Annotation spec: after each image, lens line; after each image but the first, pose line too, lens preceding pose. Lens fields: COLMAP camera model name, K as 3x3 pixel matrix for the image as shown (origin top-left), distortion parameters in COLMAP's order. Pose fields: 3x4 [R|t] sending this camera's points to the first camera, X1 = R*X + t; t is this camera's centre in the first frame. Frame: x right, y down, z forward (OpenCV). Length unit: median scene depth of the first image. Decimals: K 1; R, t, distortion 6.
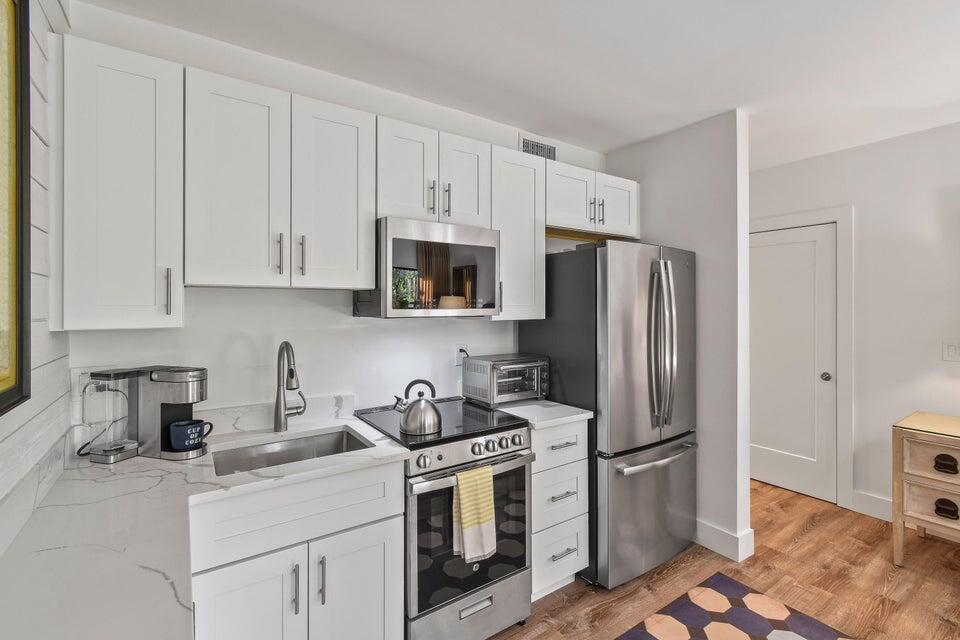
lens RADIAL K [[435.1, 0, 479.8], [0, 435.1, 310.3], [0, 0, 1]] dist [-0.000056, 0.000098]
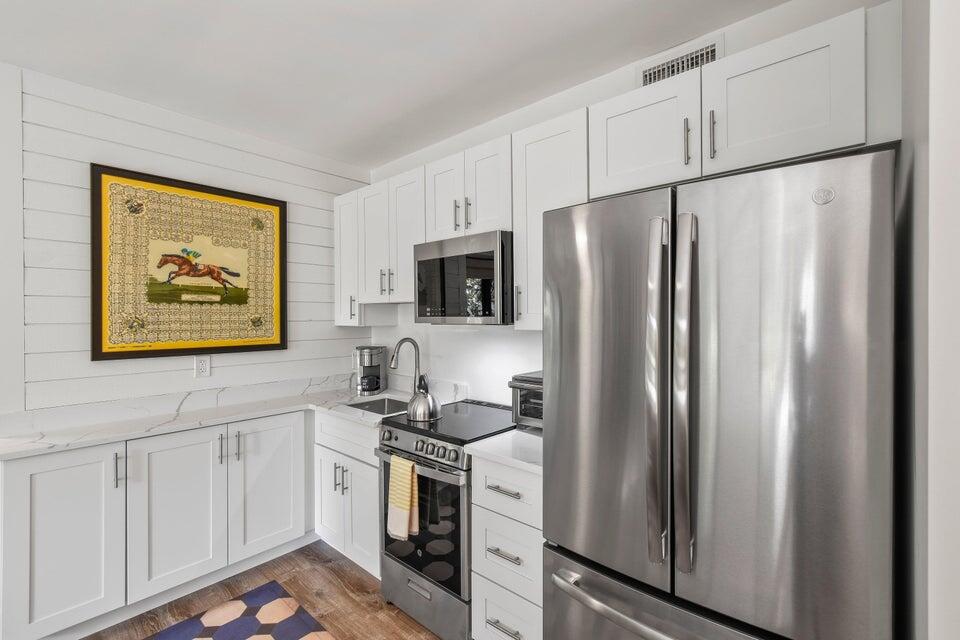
lens RADIAL K [[423.4, 0, 480.0], [0, 423.4, 320.0], [0, 0, 1]] dist [-0.000335, -0.000085]
pose [[0.235600, 0.009932, -0.971799, 0.880205], [-0.002295, 0.999951, 0.009664, -0.004561], [0.971847, -0.000046, 0.235611, 0.747313]]
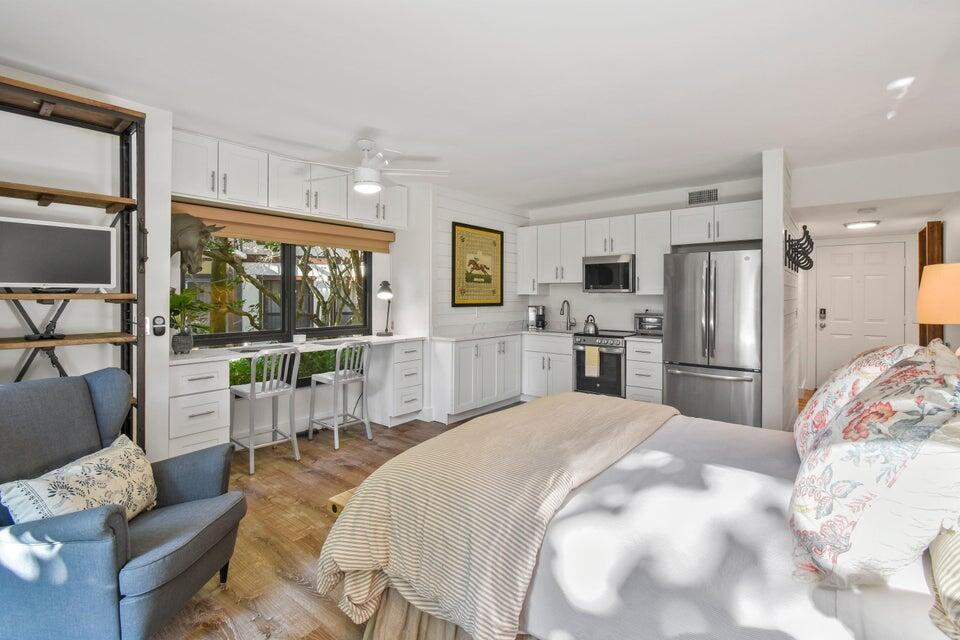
lens RADIAL K [[430.3, 0, 482.6], [0, 430.3, 300.2], [0, 0, 1]] dist [0.002662, 0.000283]
pose [[0.279785, 0.012487, -0.959981, 1.949193], [-0.009777, 0.999901, 0.010156, 0.039045], [0.960013, 0.006544, 0.279880, -0.359100]]
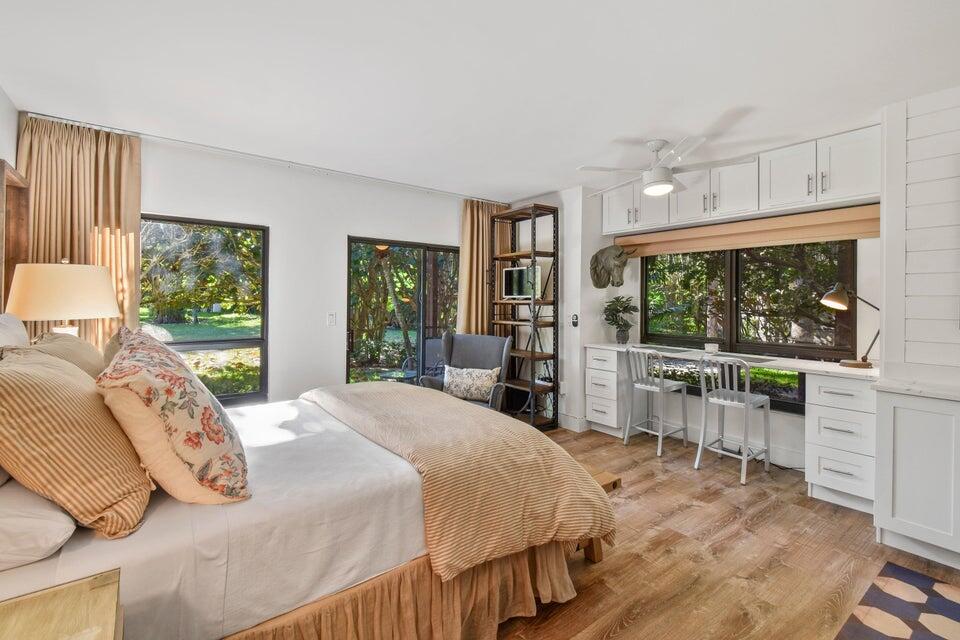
lens RADIAL K [[430.3, 0, 482.6], [0, 430.3, 300.2], [0, 0, 1]] dist [0.002662, 0.000283]
pose [[-0.998953, -0.001412, -0.045716, 0.999411], [-0.001779, 0.999967, 0.007978, 0.017174], [0.045704, 0.008051, -0.998923, 1.160788]]
